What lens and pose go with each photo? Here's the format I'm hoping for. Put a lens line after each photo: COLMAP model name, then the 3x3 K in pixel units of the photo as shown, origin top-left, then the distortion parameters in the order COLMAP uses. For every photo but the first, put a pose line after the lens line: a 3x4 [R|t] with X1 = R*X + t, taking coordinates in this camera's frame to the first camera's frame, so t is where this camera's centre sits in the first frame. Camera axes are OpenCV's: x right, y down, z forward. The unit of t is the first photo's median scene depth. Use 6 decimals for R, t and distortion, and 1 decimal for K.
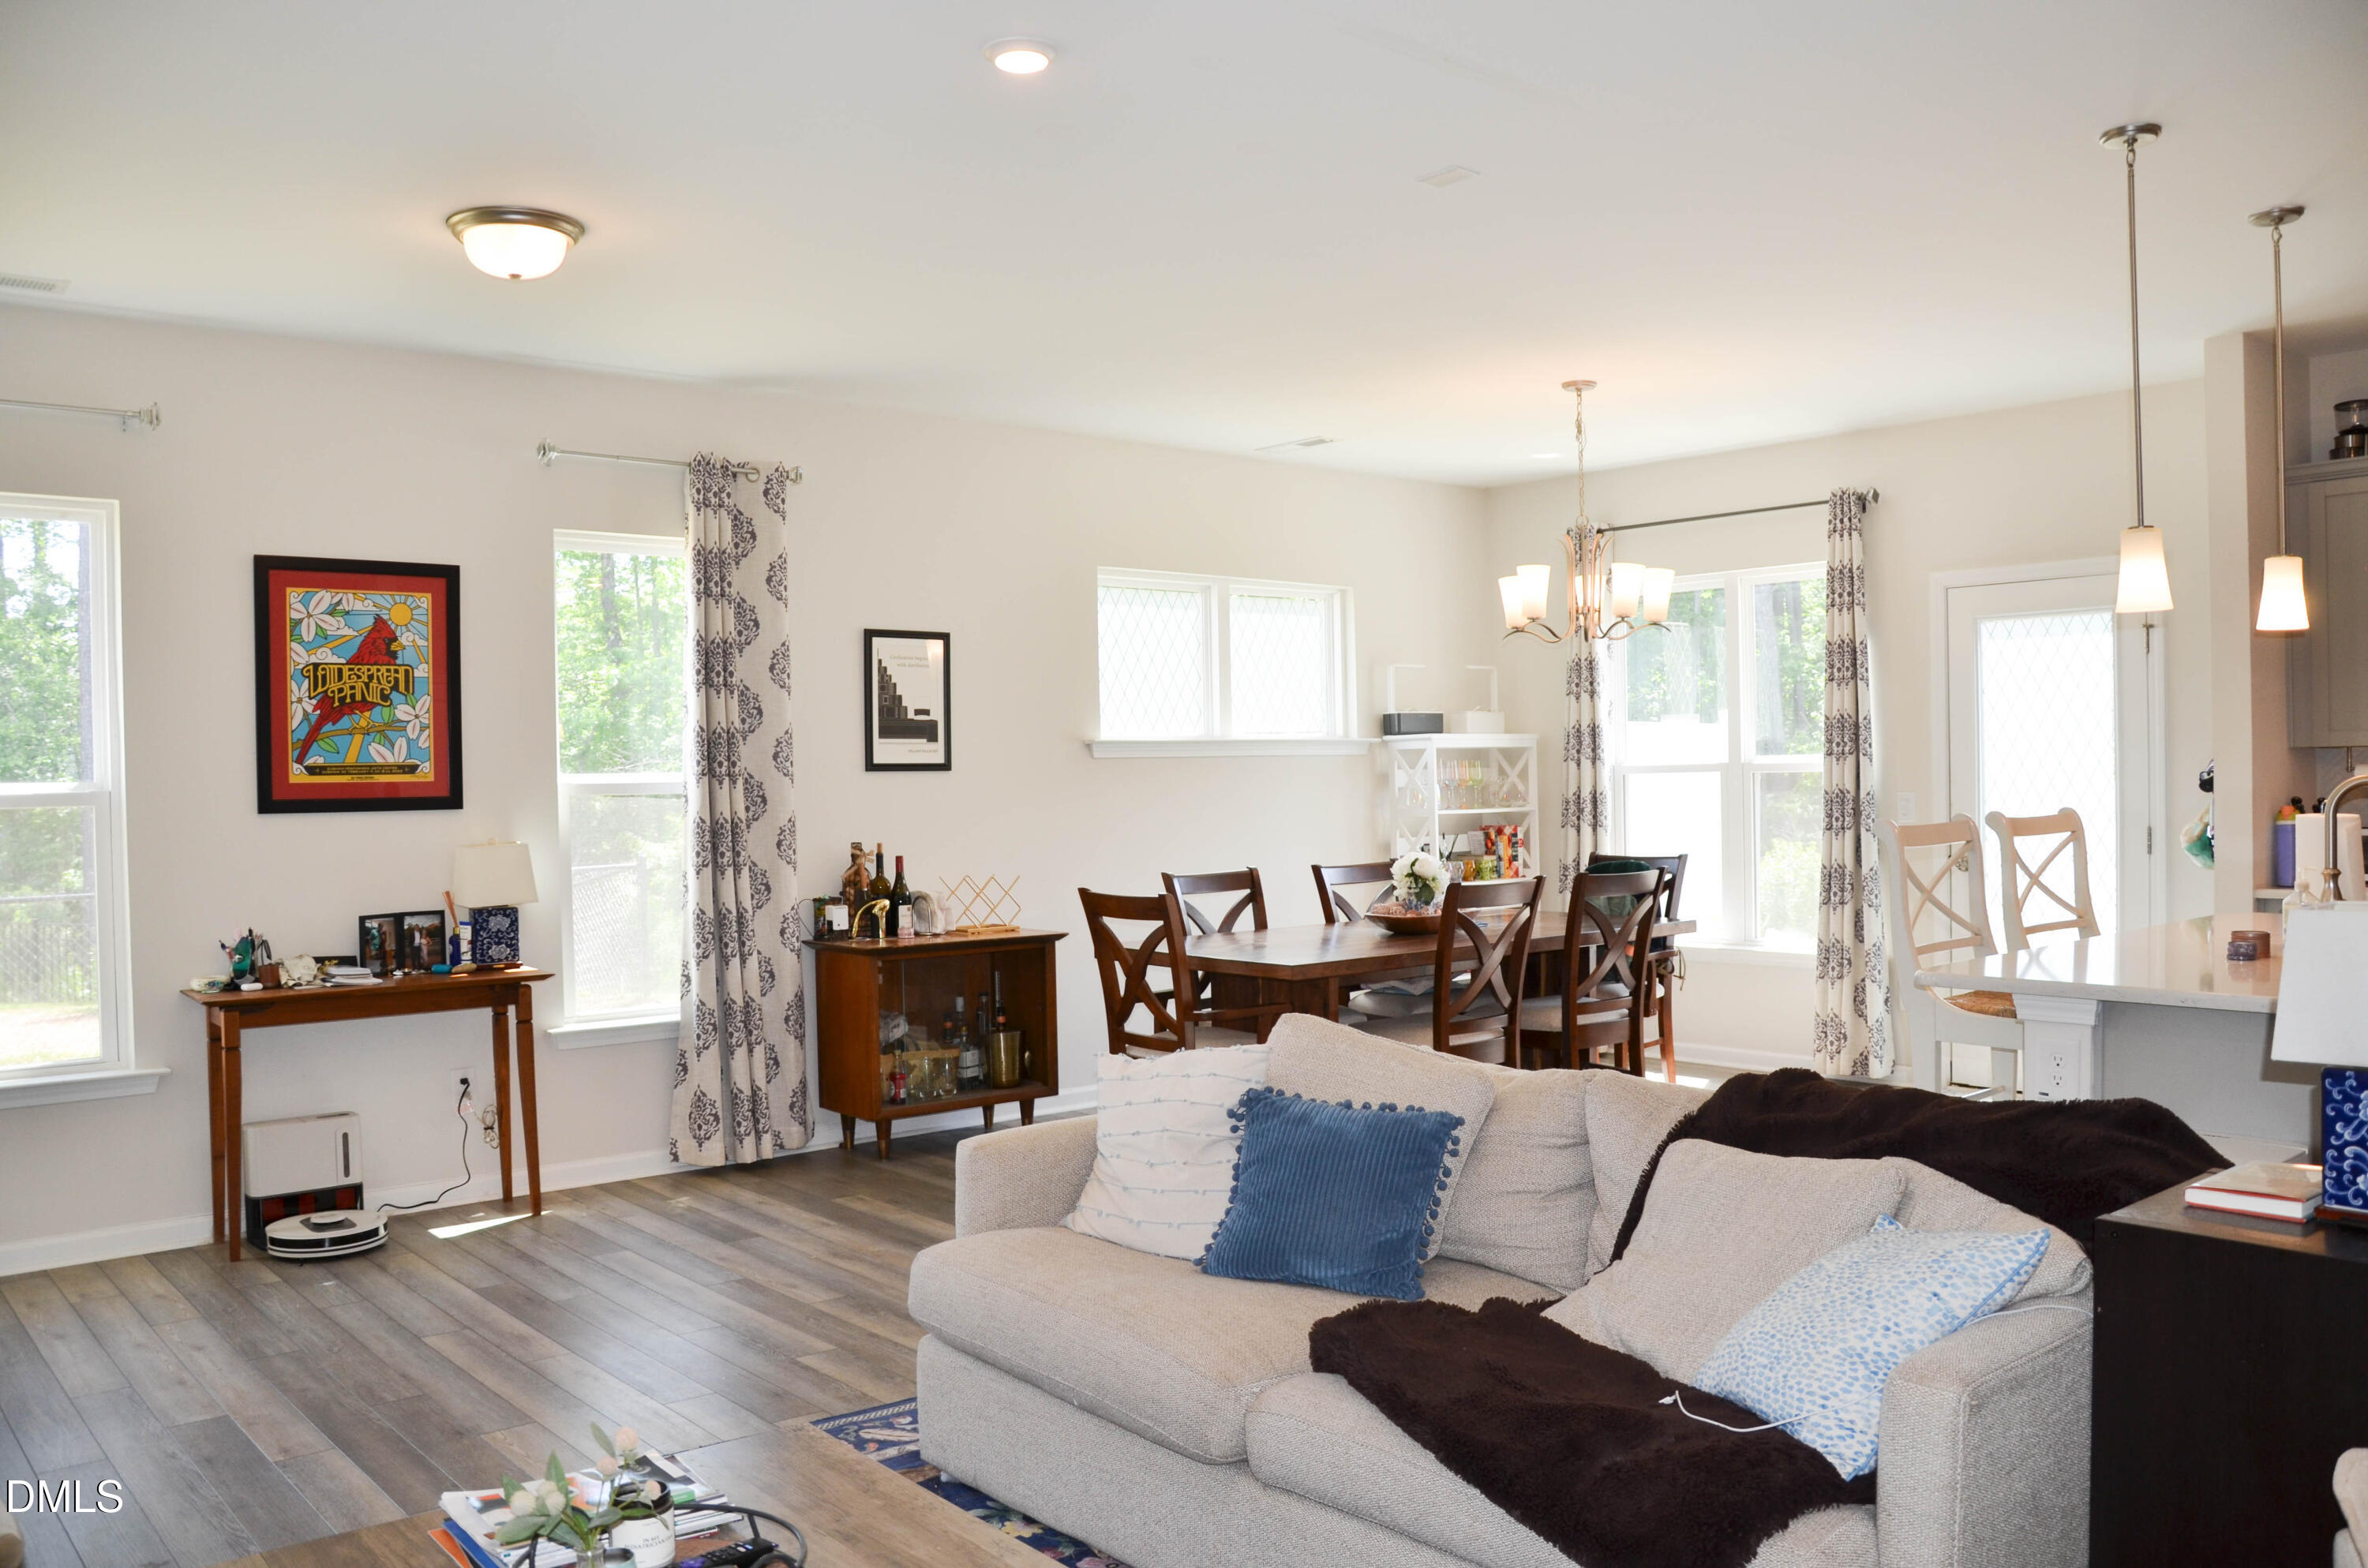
lens RADIAL K [[1861.7, 0, 1172.4], [0, 1861.7, 793.8], [0, 0, 1]] dist [-0.148235, 0.134100]
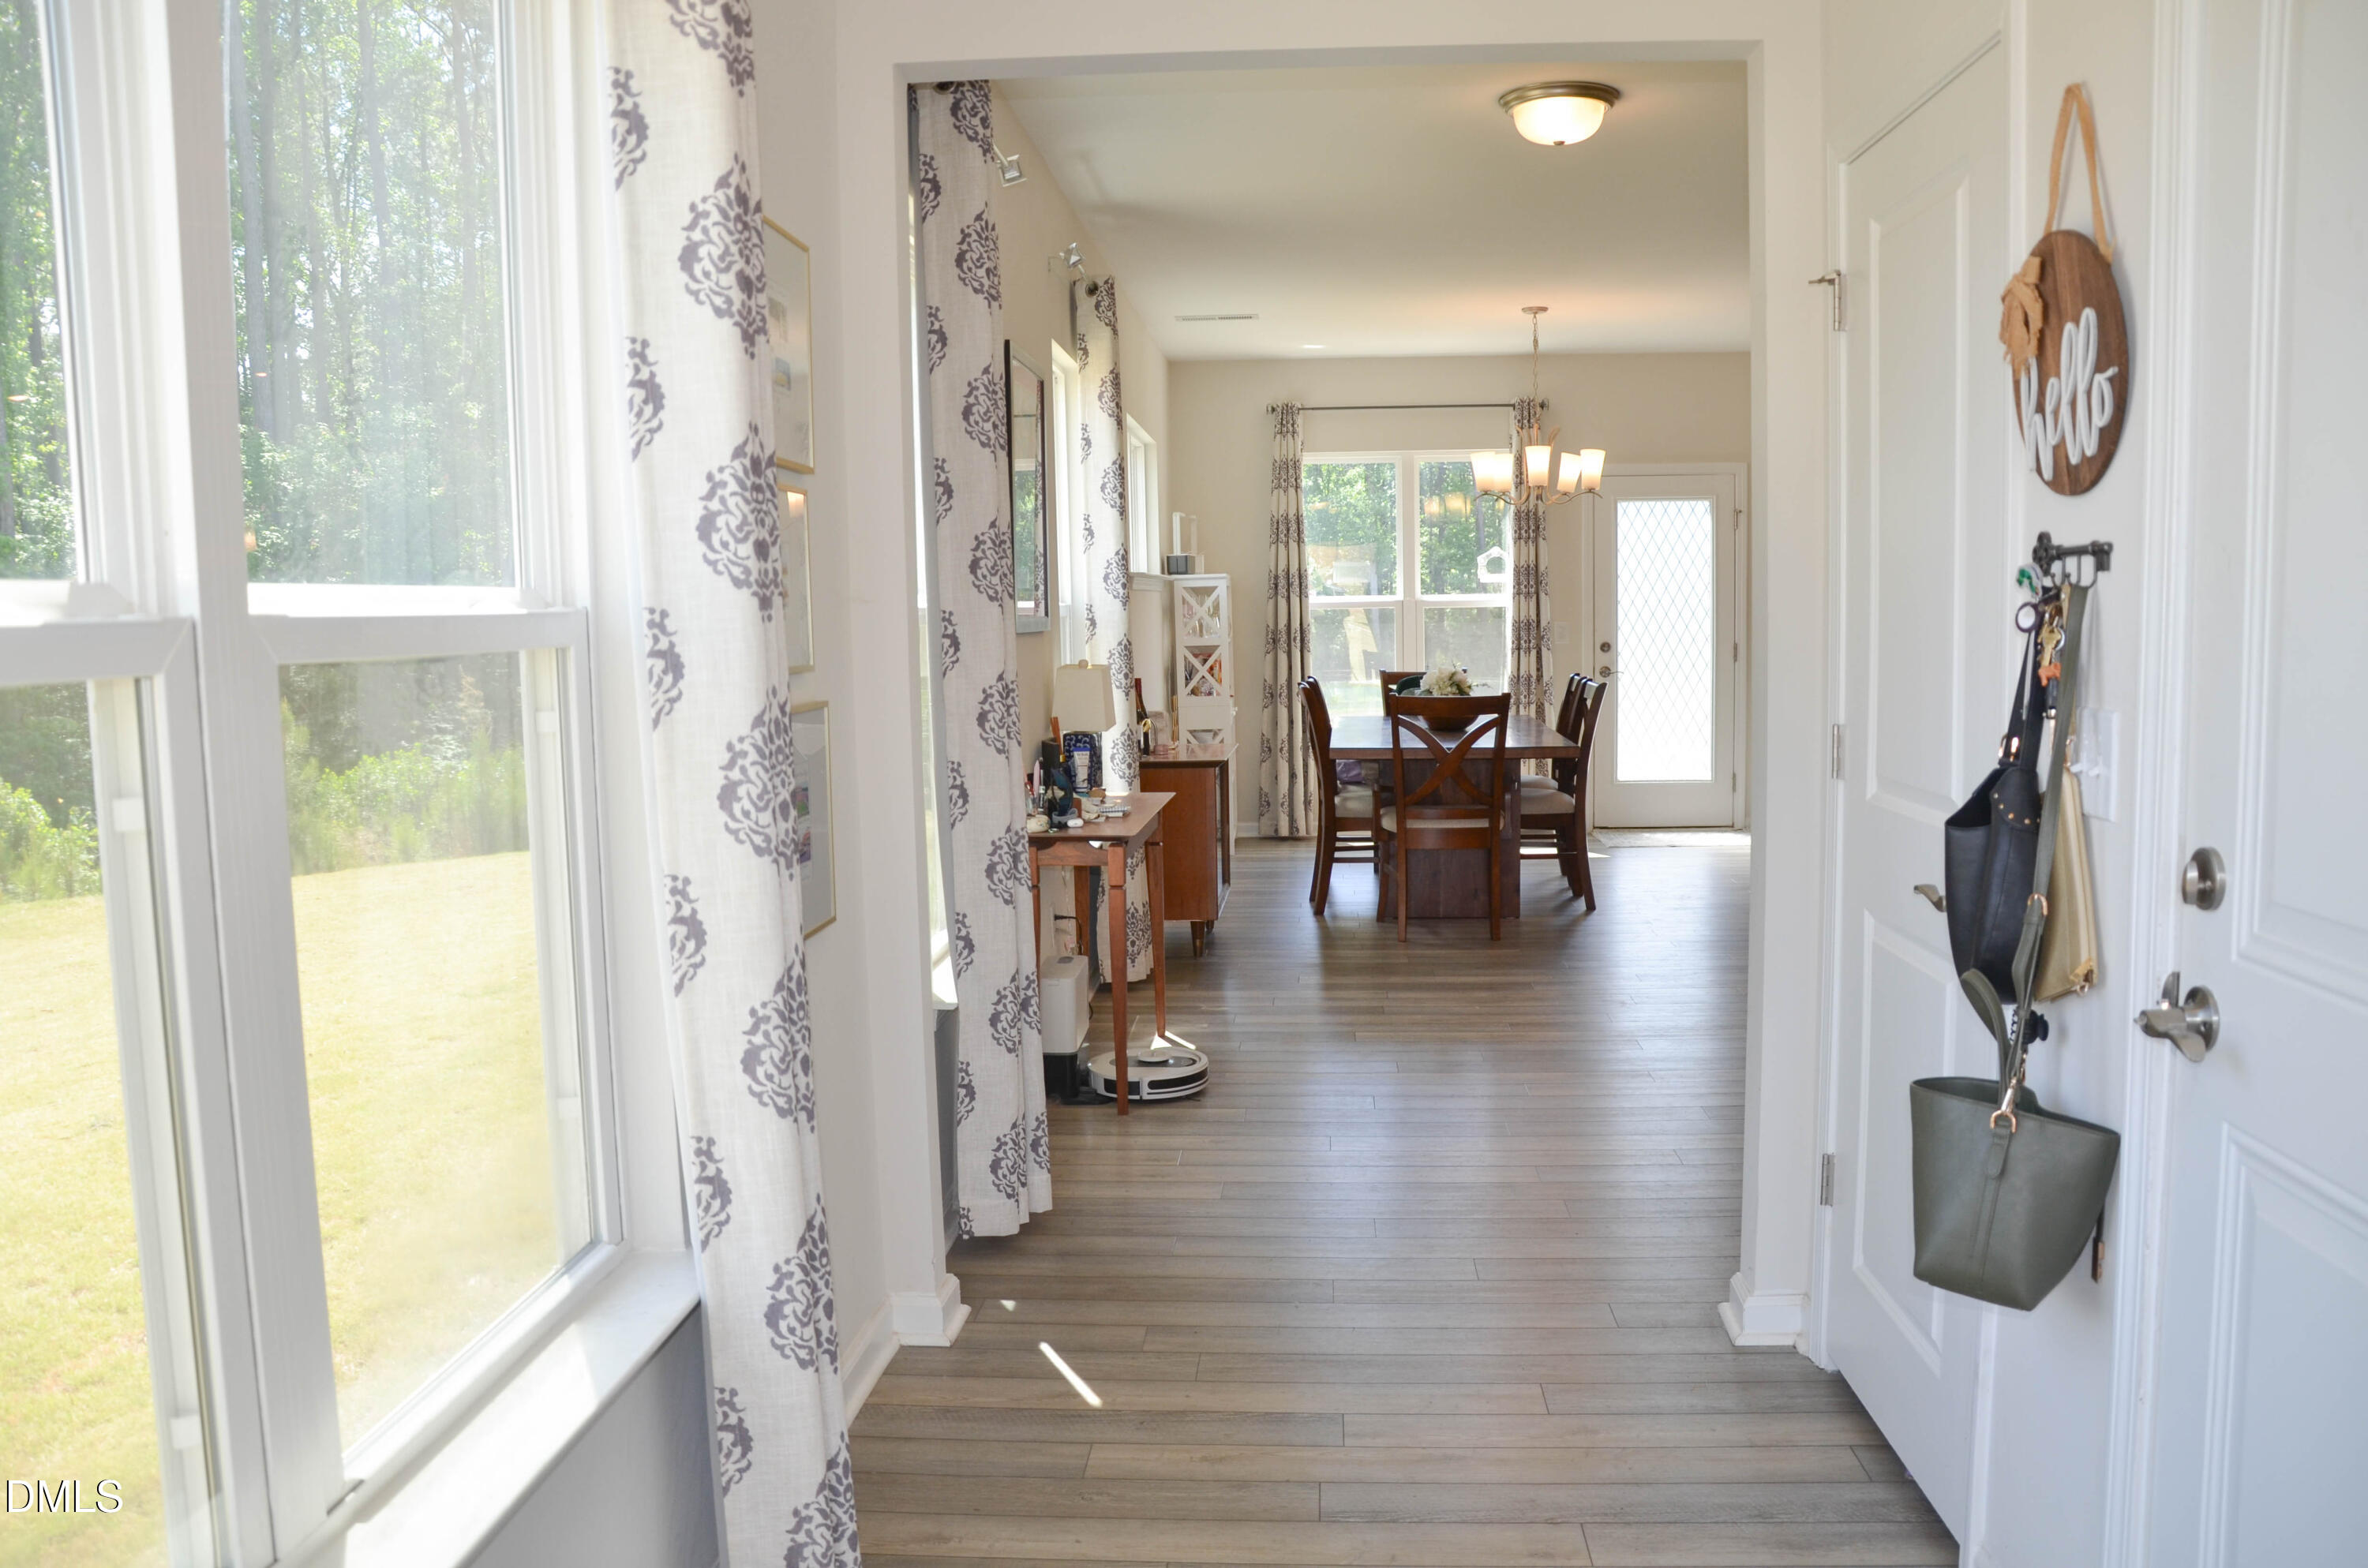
lens RADIAL K [[1861.7, 0, 1172.4], [0, 1861.7, 793.8], [0, 0, 1]] dist [-0.148235, 0.134100]
pose [[0.695880, -0.068365, 0.714897, -0.814745], [0.016774, 0.996734, 0.078989, 0.013193], [-0.717962, -0.042975, 0.694754, 0.227819]]
